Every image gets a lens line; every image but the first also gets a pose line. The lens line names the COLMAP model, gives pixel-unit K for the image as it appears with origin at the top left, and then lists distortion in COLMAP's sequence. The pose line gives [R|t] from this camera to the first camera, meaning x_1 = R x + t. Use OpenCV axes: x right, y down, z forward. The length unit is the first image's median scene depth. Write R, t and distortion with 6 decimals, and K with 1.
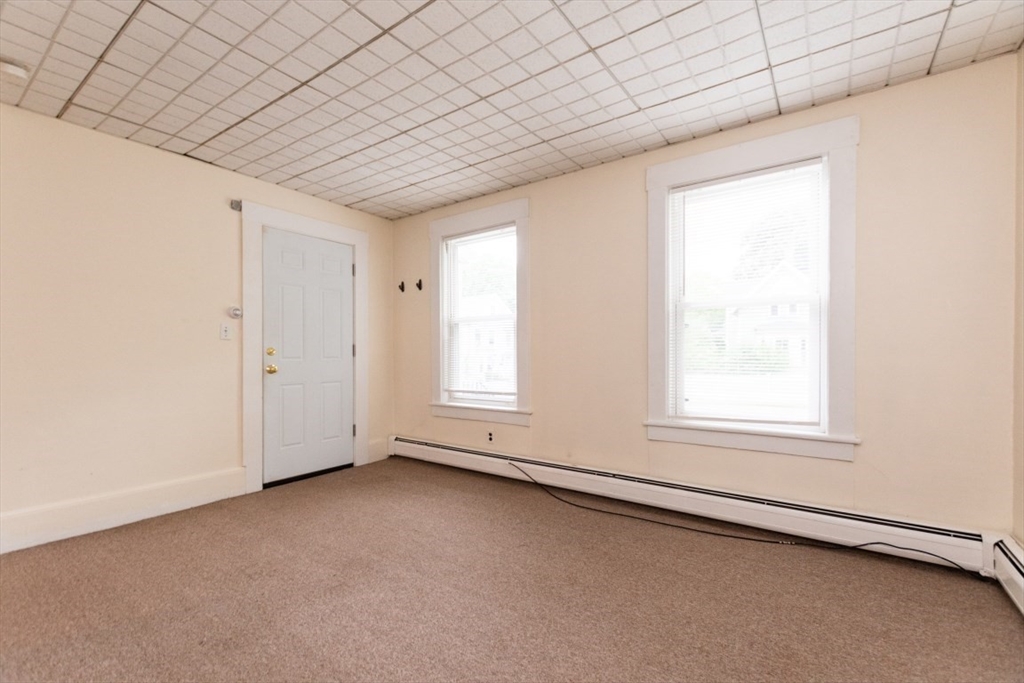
lens RADIAL K [[444.9, 0, 516.7], [0, 444.9, 351.0], [0, 0, 1]] dist [0.009205, -0.002819]
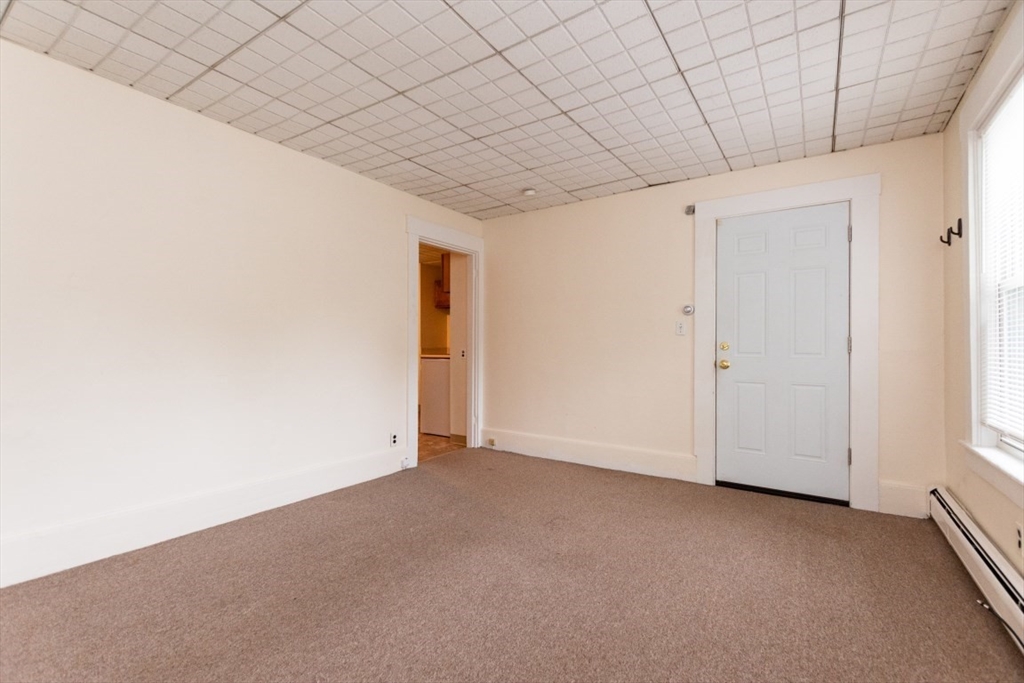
lens RADIAL K [[444.9, 0, 517.7], [0, 444.9, 337.4], [0, 0, 1]] dist [0.009205, -0.002819]
pose [[0.029865, -0.017162, -0.999407, 0.419525], [-0.002158, 0.999849, -0.017234, -0.000205], [0.999552, 0.002672, 0.029824, 0.542579]]
